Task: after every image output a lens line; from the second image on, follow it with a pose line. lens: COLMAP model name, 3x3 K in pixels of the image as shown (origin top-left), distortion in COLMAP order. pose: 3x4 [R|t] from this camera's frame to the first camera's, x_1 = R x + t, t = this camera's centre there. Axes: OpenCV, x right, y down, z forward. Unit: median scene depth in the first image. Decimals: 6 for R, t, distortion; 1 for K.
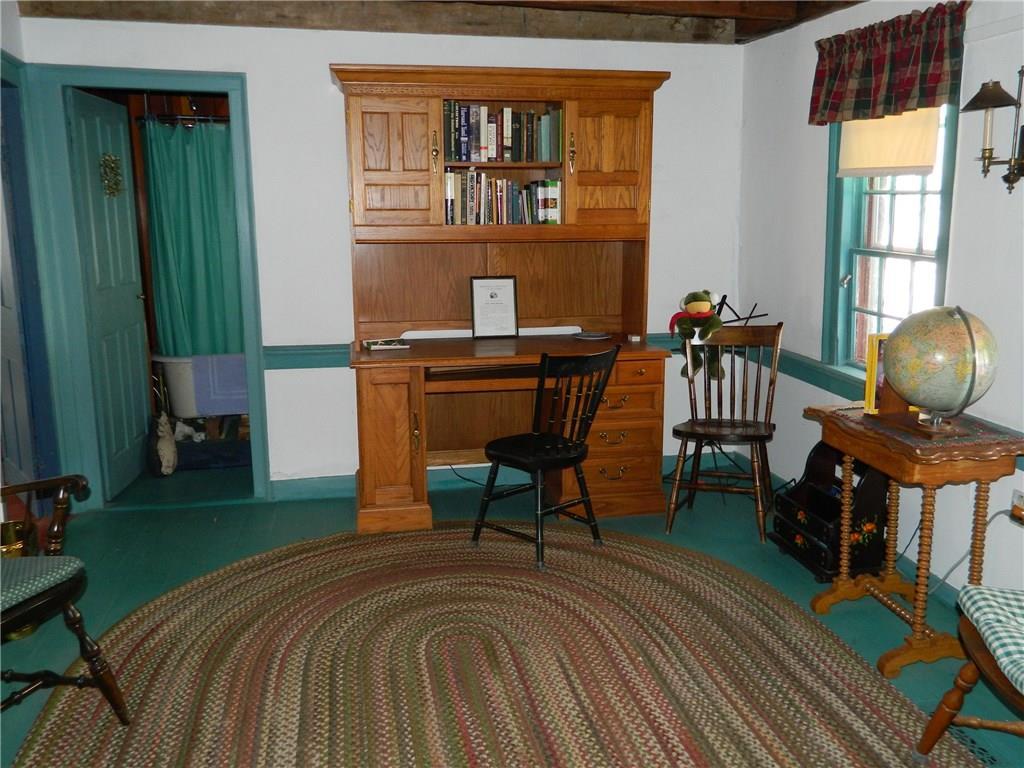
lens RADIAL K [[873.4, 0, 514.2], [0, 873.4, 381.1], [0, 0, 1]] dist [0.031620, -0.021981]
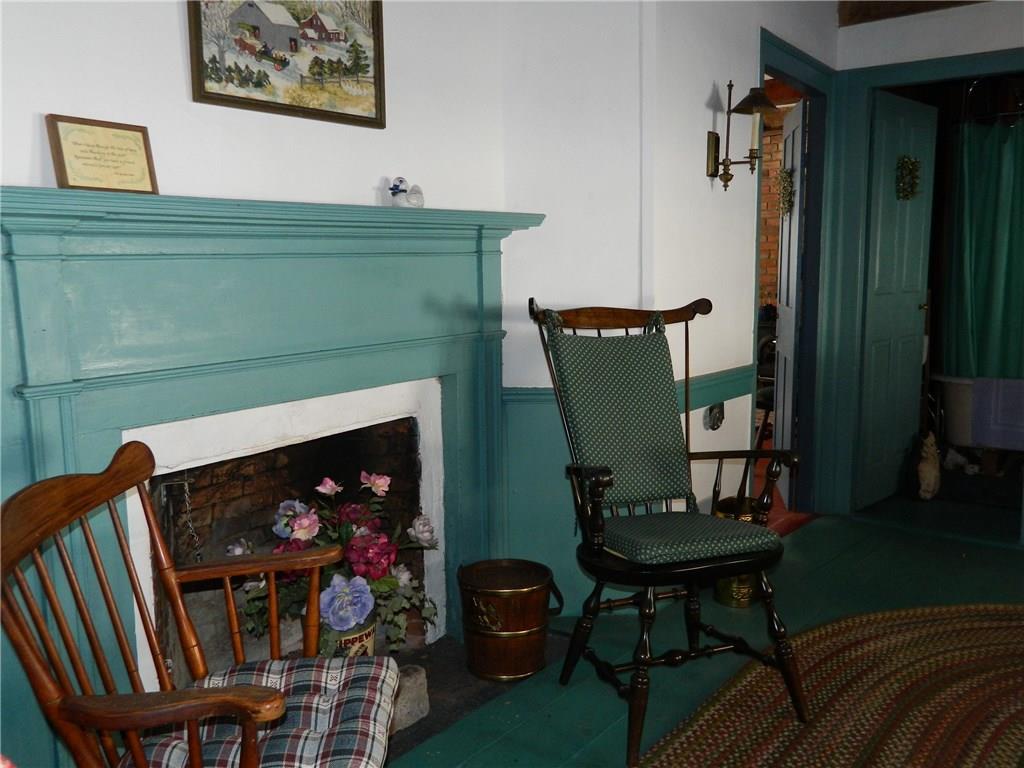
lens RADIAL K [[873.4, 0, 510.5], [0, 873.4, 380.6], [0, 0, 1]] dist [0.031620, -0.021981]
pose [[0.637331, 0.100992, -0.763944, 0.036924], [-0.137043, 0.990426, 0.016603, 0.046668], [0.758306, 0.094112, 0.645069, 0.101914]]
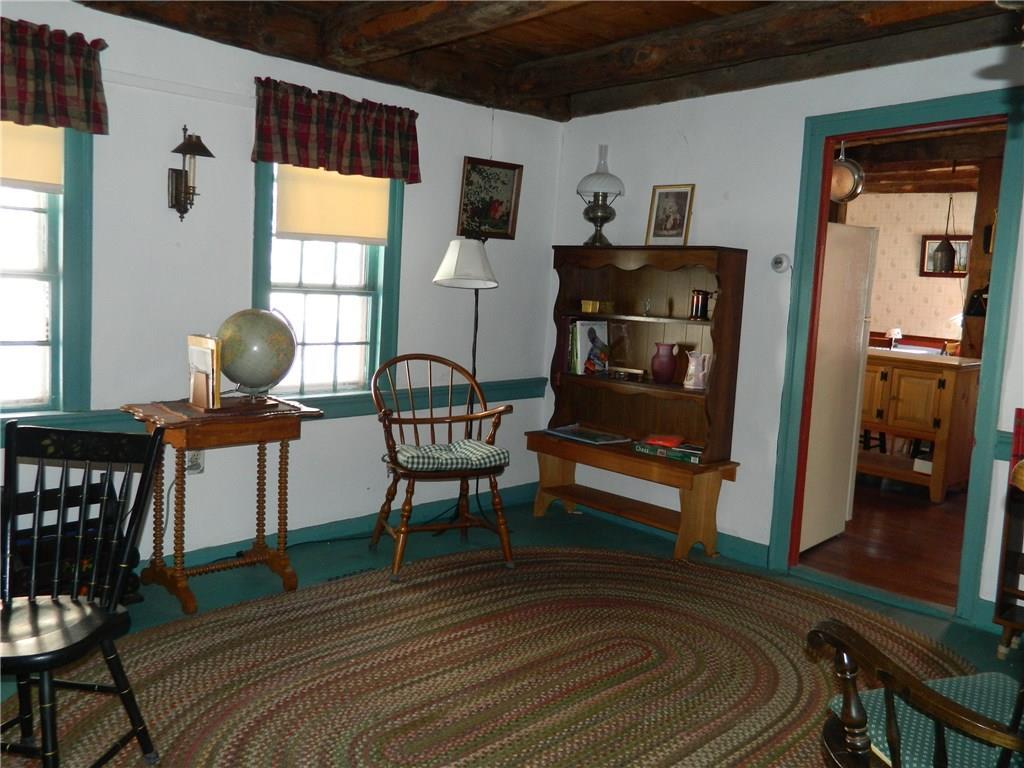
lens RADIAL K [[873.4, 0, 512.0], [0, 873.4, 383.4], [0, 0, 1]] dist [0.031620, -0.021981]
pose [[-0.553754, -0.121063, 0.823832, -0.748765], [0.131983, 0.964106, 0.230392, -0.206194], [-0.822154, 0.236312, -0.517899, 1.259508]]
